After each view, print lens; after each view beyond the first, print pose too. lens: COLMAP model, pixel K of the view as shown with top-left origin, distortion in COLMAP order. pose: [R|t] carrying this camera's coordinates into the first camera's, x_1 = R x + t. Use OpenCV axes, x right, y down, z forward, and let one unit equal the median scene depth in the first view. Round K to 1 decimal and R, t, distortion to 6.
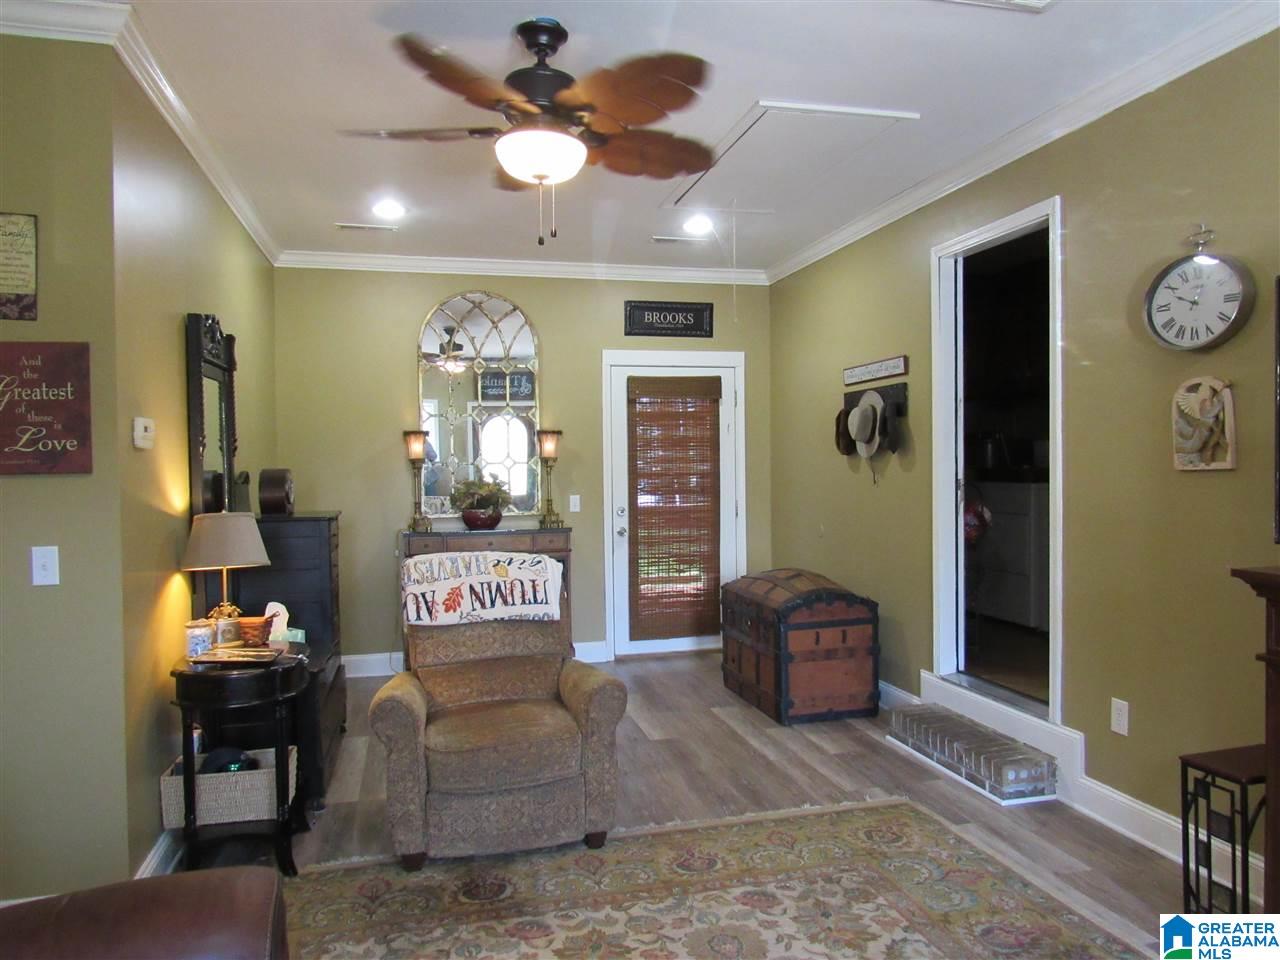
lens RADIAL K [[915.1, 0, 645.2], [0, 915.1, 477.8], [0, 0, 1]] dist [-0.028583, 0.007113]
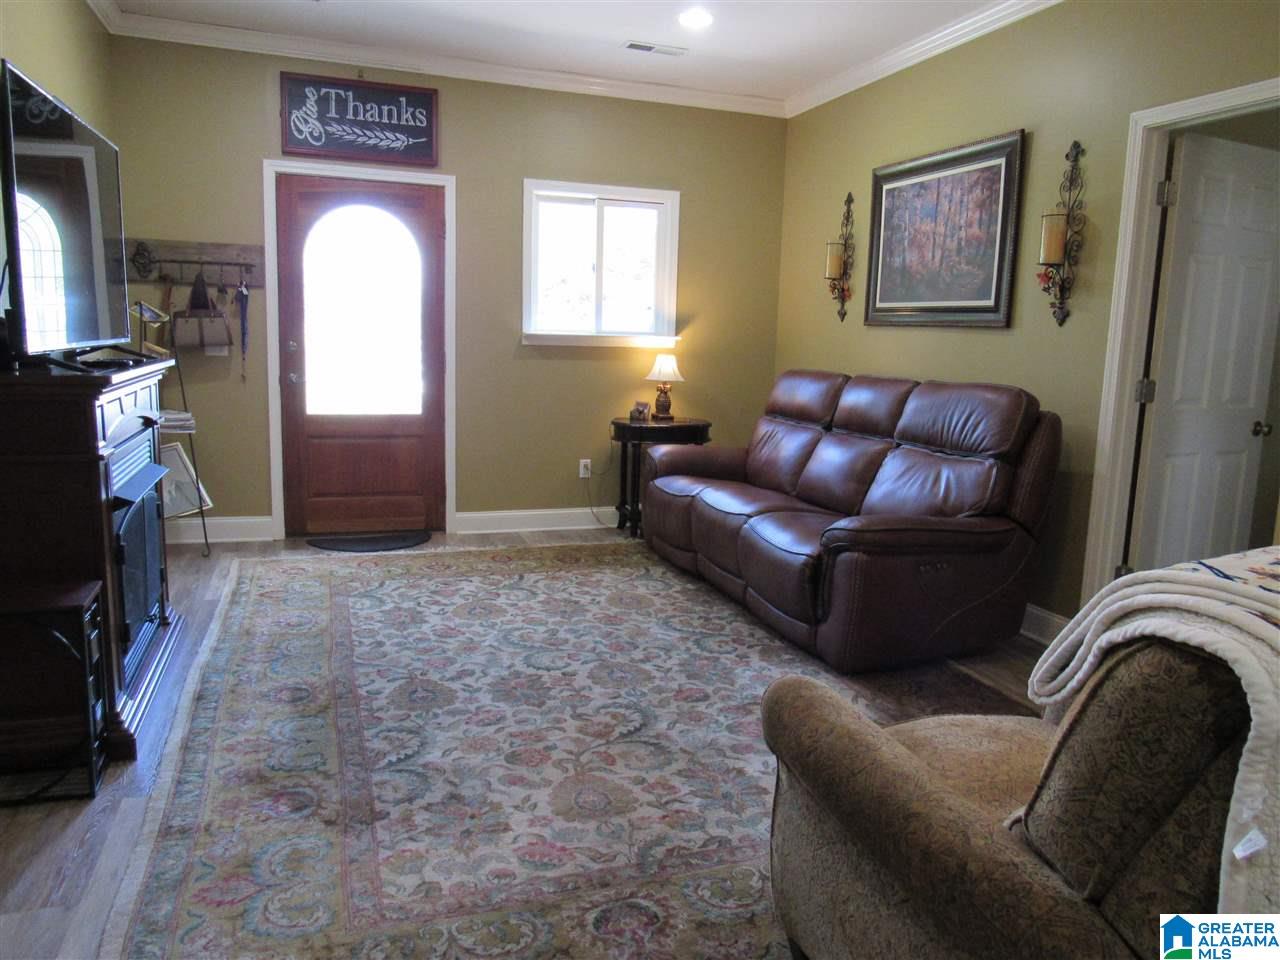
lens RADIAL K [[915.1, 0, 644.1], [0, 915.1, 486.3], [0, 0, 1]] dist [-0.028583, 0.007113]
pose [[-0.995689, -0.000058, -0.092755, 0.109811], [-0.017118, 0.982939, 0.183132, 0.018508], [0.091162, 0.183930, -0.978703, 1.671173]]
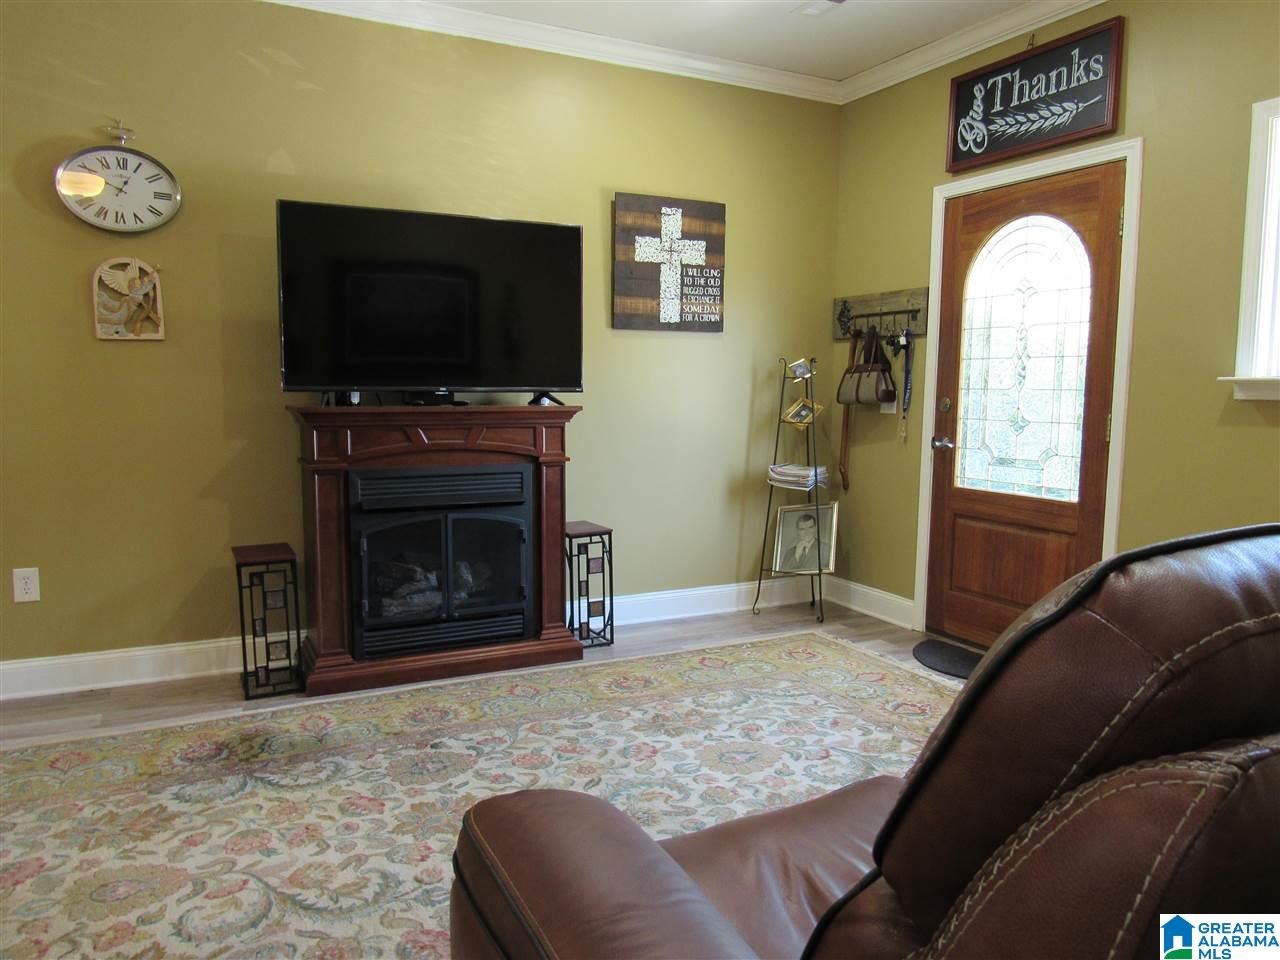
lens RADIAL K [[915.1, 0, 649.8], [0, 915.1, 480.8], [0, 0, 1]] dist [-0.028583, 0.007113]
pose [[-0.225988, -0.086038, 0.970323, -0.685904], [0.009030, 0.995864, 0.090406, 0.073496], [-0.974088, 0.029193, -0.224276, 0.632647]]
